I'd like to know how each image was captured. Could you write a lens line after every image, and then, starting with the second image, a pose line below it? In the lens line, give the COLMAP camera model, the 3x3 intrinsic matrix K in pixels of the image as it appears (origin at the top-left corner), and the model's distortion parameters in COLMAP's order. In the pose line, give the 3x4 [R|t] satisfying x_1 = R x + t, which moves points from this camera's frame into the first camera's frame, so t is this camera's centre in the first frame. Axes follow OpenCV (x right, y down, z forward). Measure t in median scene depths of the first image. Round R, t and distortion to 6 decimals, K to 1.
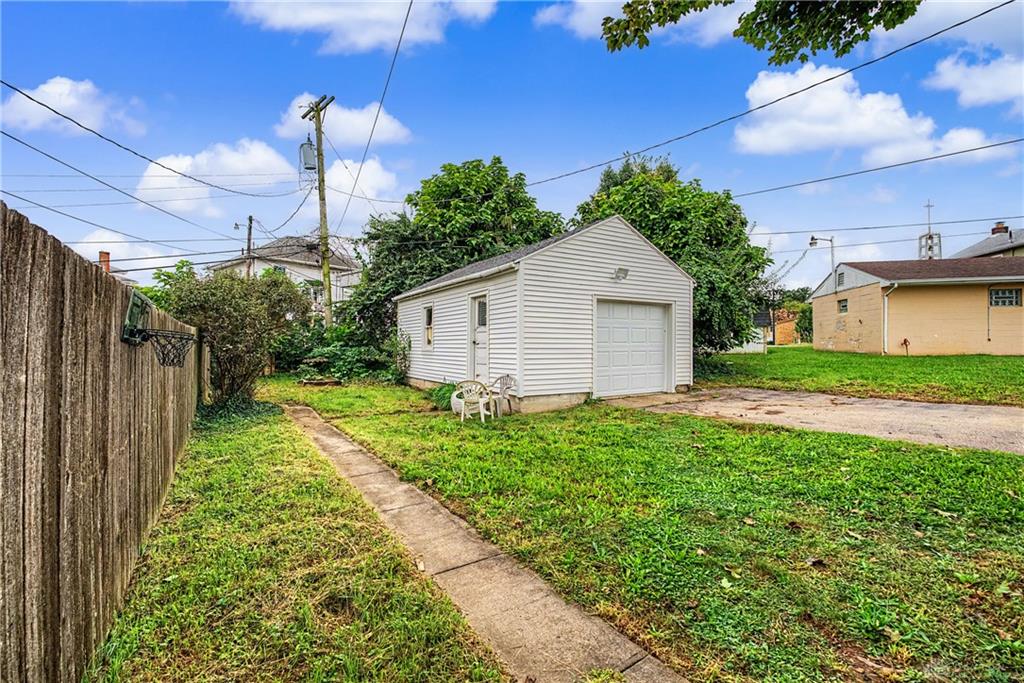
lens RADIAL K [[457.2, 0, 512.9], [0, 457.2, 343.3], [0, 0, 1]] dist [-0.007787, 0.000732]
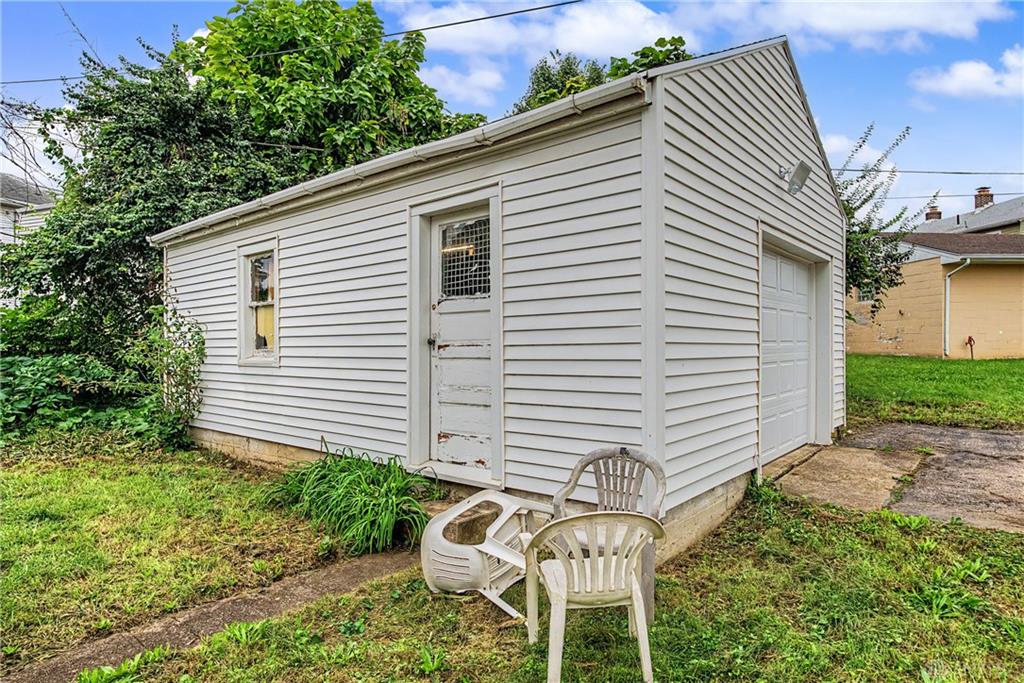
lens RADIAL K [[560.1, 0, 513.7], [0, 560.1, 347.4], [0, 0, 1]] dist [-0.002953, -0.000524]
pose [[0.941179, -0.005973, 0.337857, -0.117642], [0.004803, 0.999979, 0.004300, 0.000364], [-0.337875, -0.002425, 0.941188, 0.389552]]
